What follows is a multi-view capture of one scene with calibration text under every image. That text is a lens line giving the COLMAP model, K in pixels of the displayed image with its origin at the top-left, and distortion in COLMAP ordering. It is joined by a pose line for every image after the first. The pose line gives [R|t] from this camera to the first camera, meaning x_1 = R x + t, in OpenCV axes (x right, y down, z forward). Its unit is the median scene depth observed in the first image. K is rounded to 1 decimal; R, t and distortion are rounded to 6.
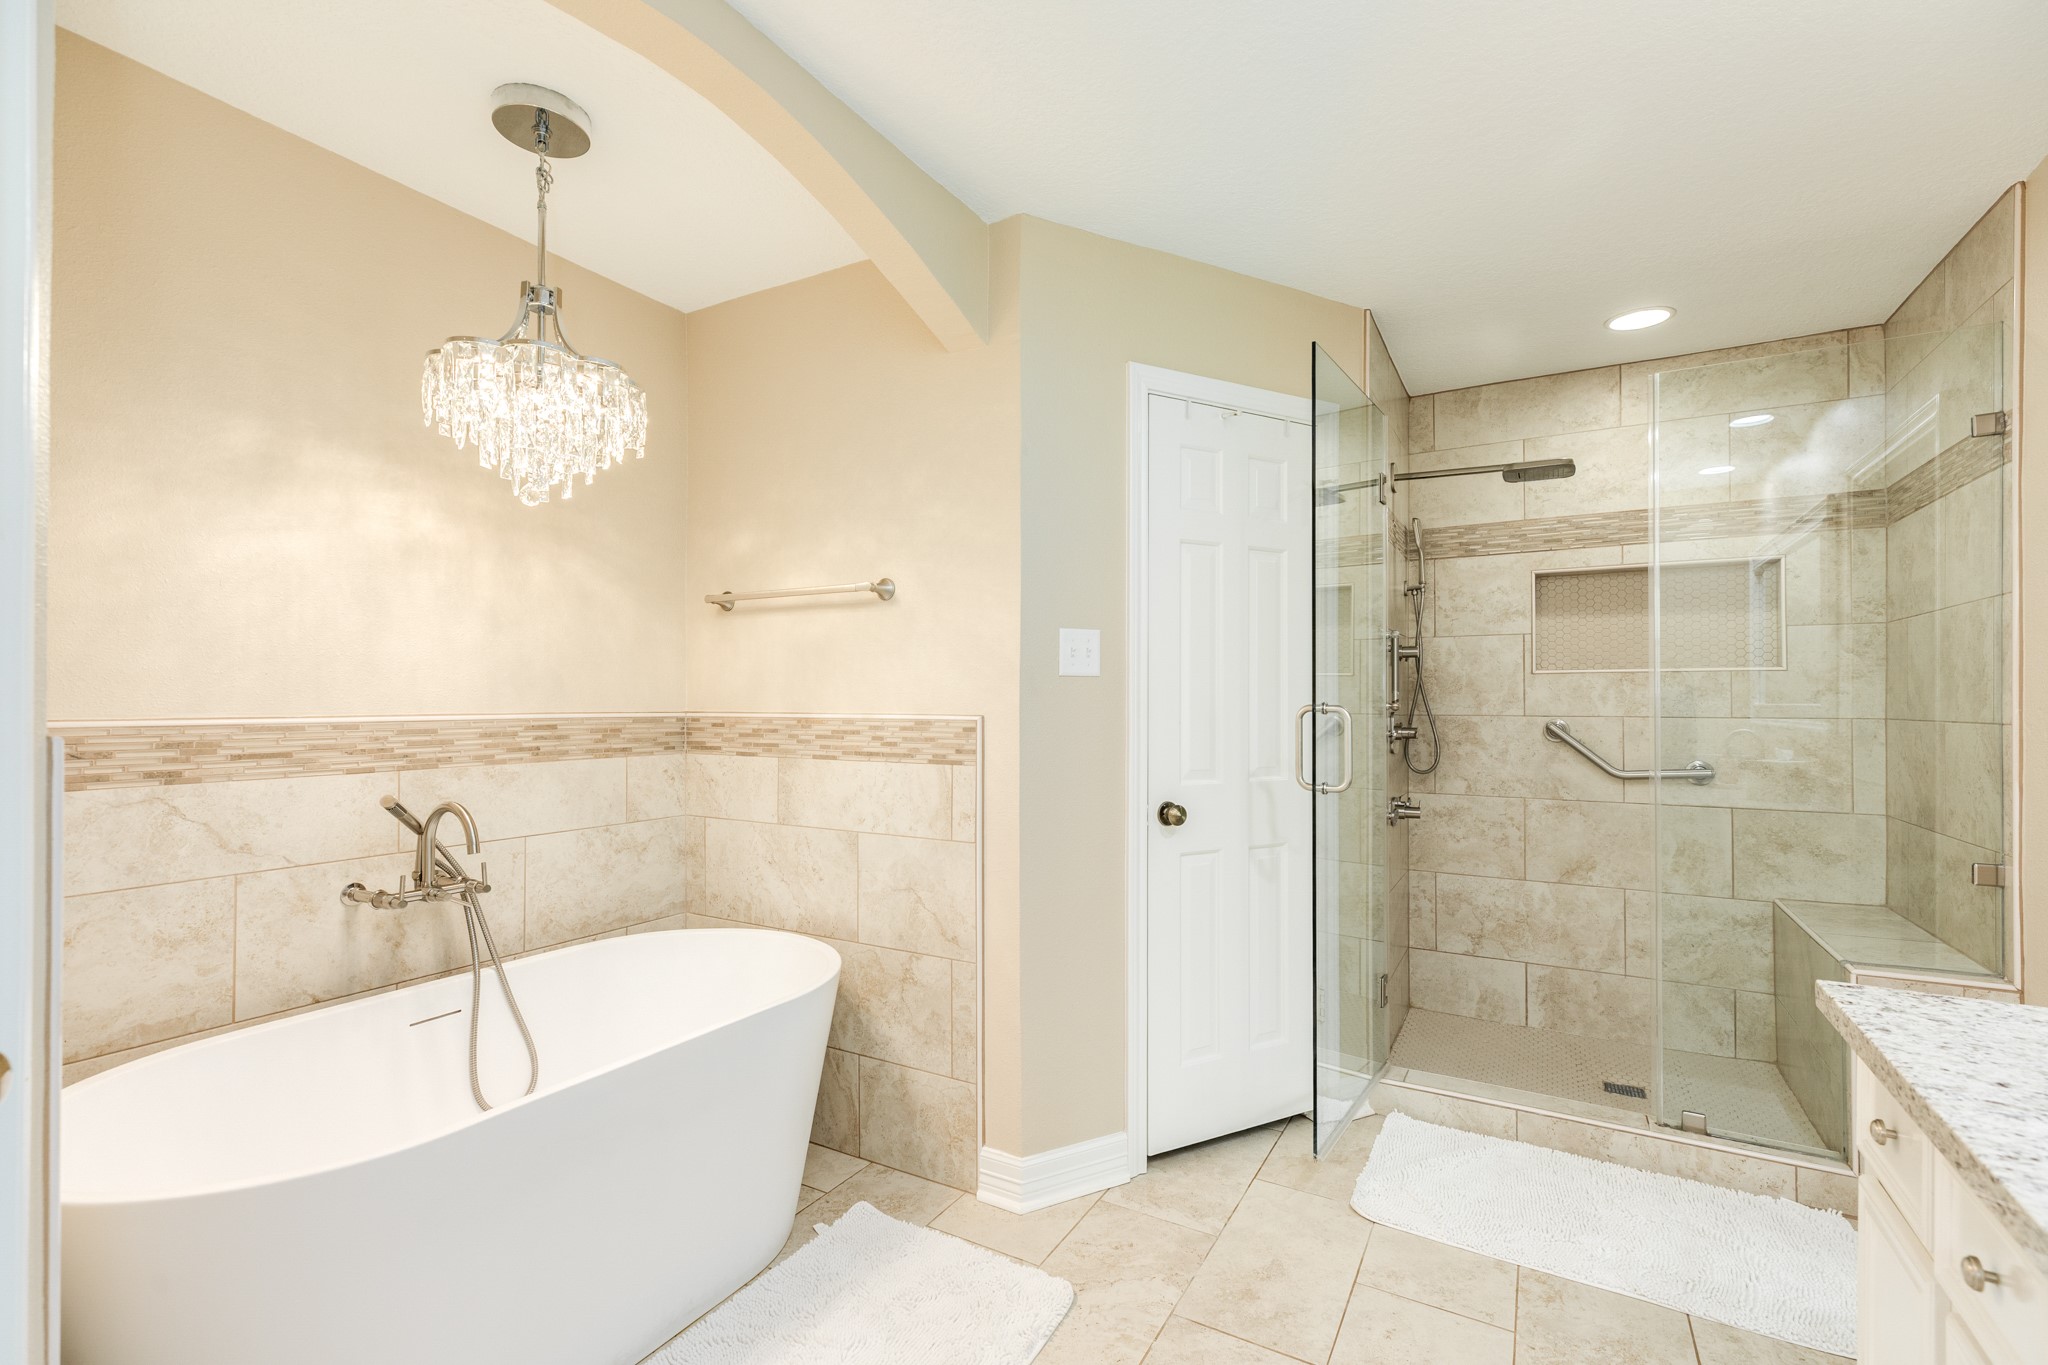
lens RADIAL K [[915.3, 0, 1020.5], [0, 915.3, 687.0], [0, 0, 1]] dist [0.005187, 0.000444]
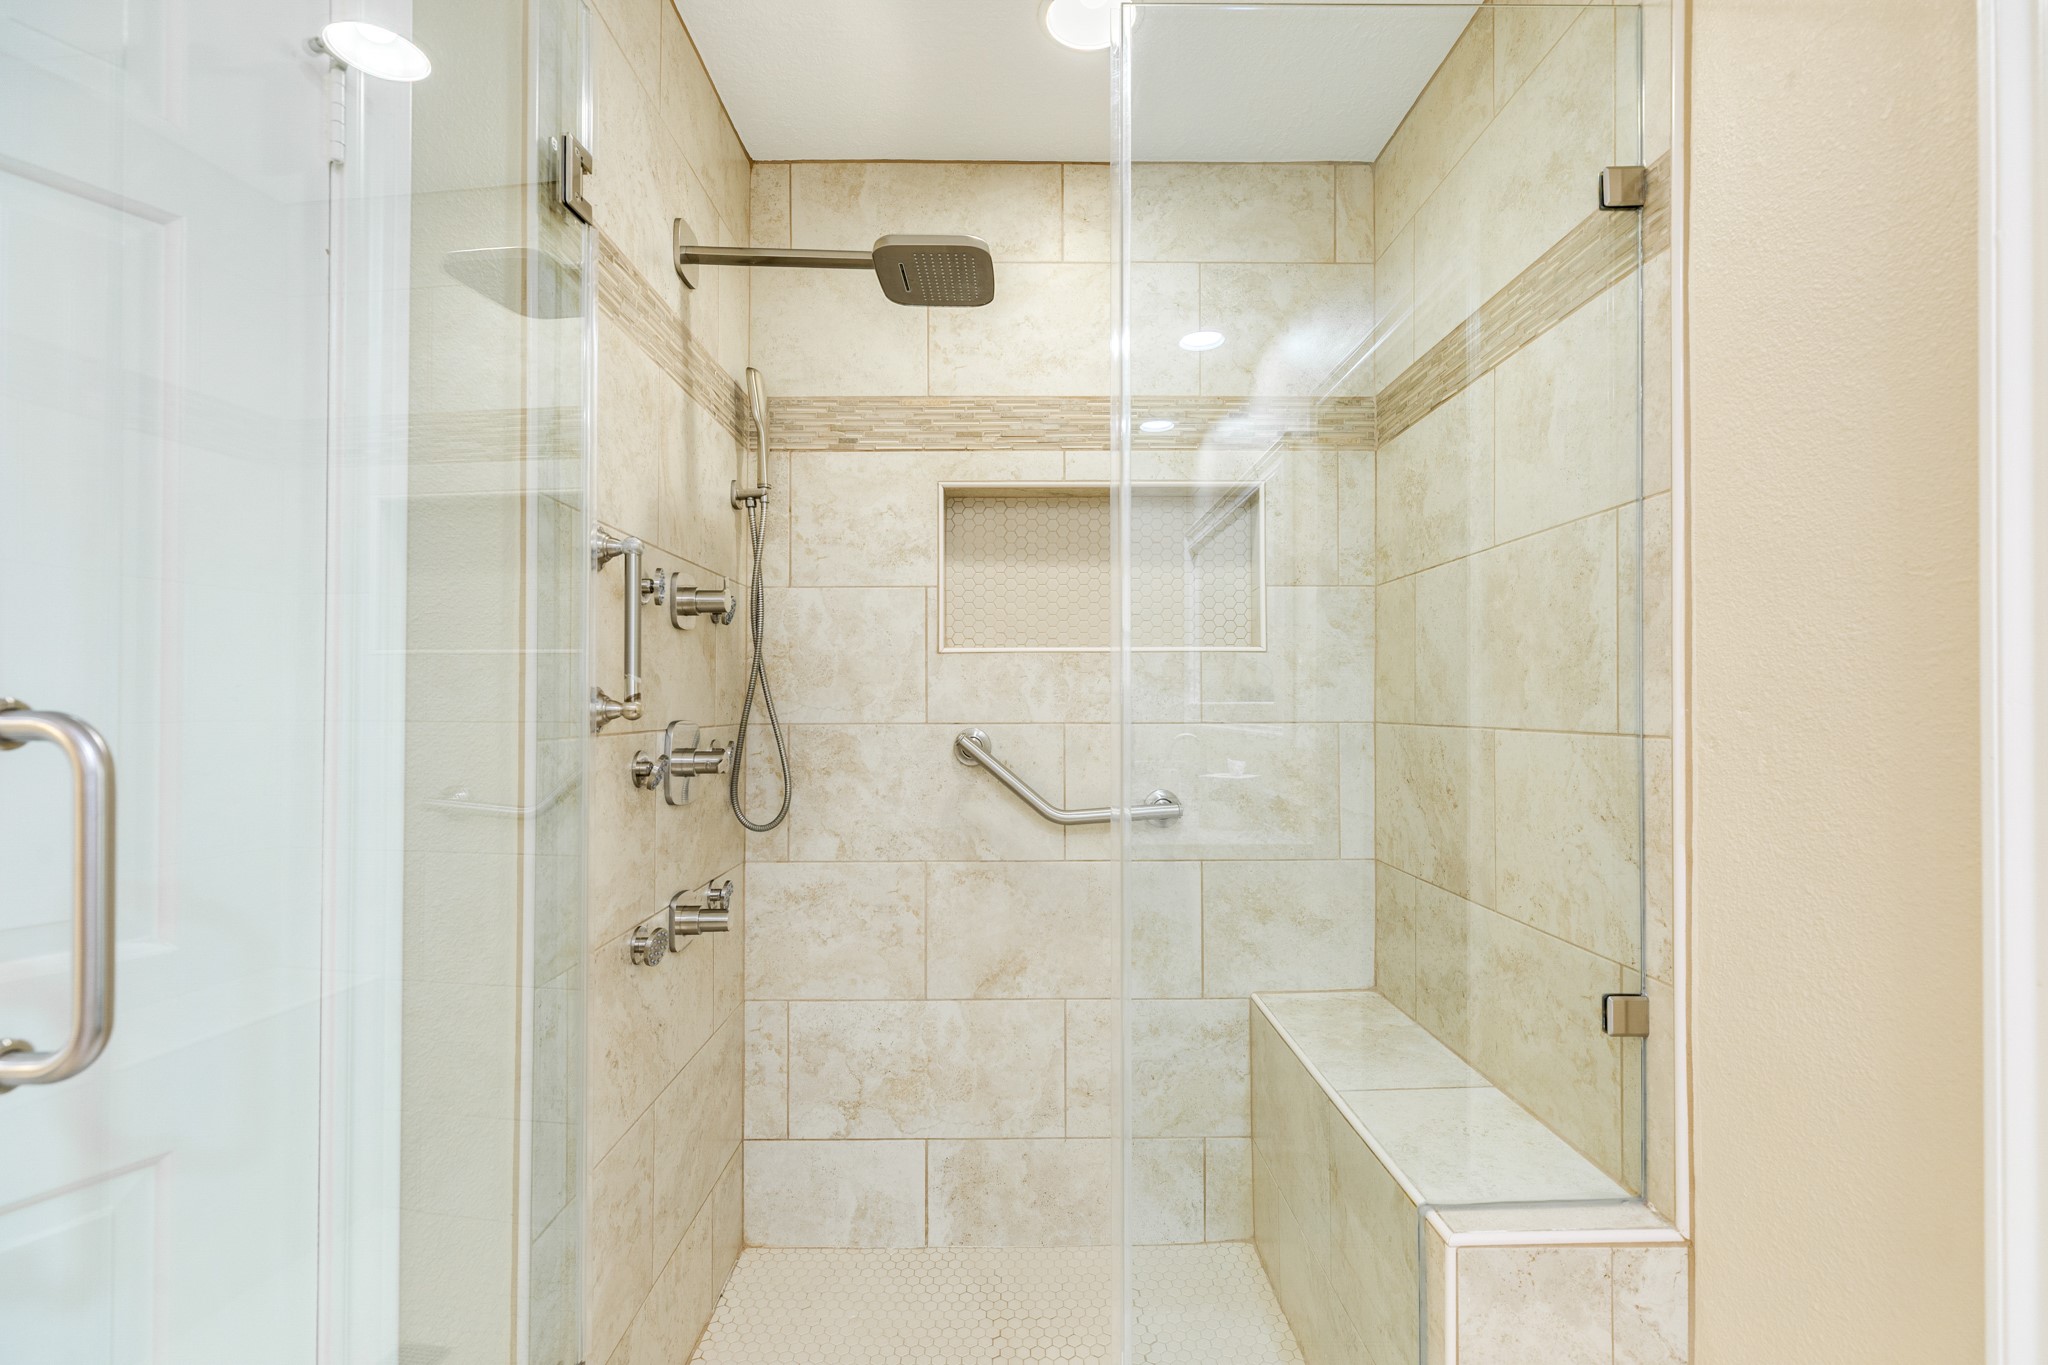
lens RADIAL K [[915.3, 0, 1014.7], [0, 915.3, 690.0], [0, 0, 1]] dist [0.005187, 0.000444]
pose [[0.863373, 0.003158, 0.504557, 0.314277], [-0.003907, 0.999992, 0.000426, 0.009777], [-0.504551, -0.002339, 0.863378, 0.480784]]
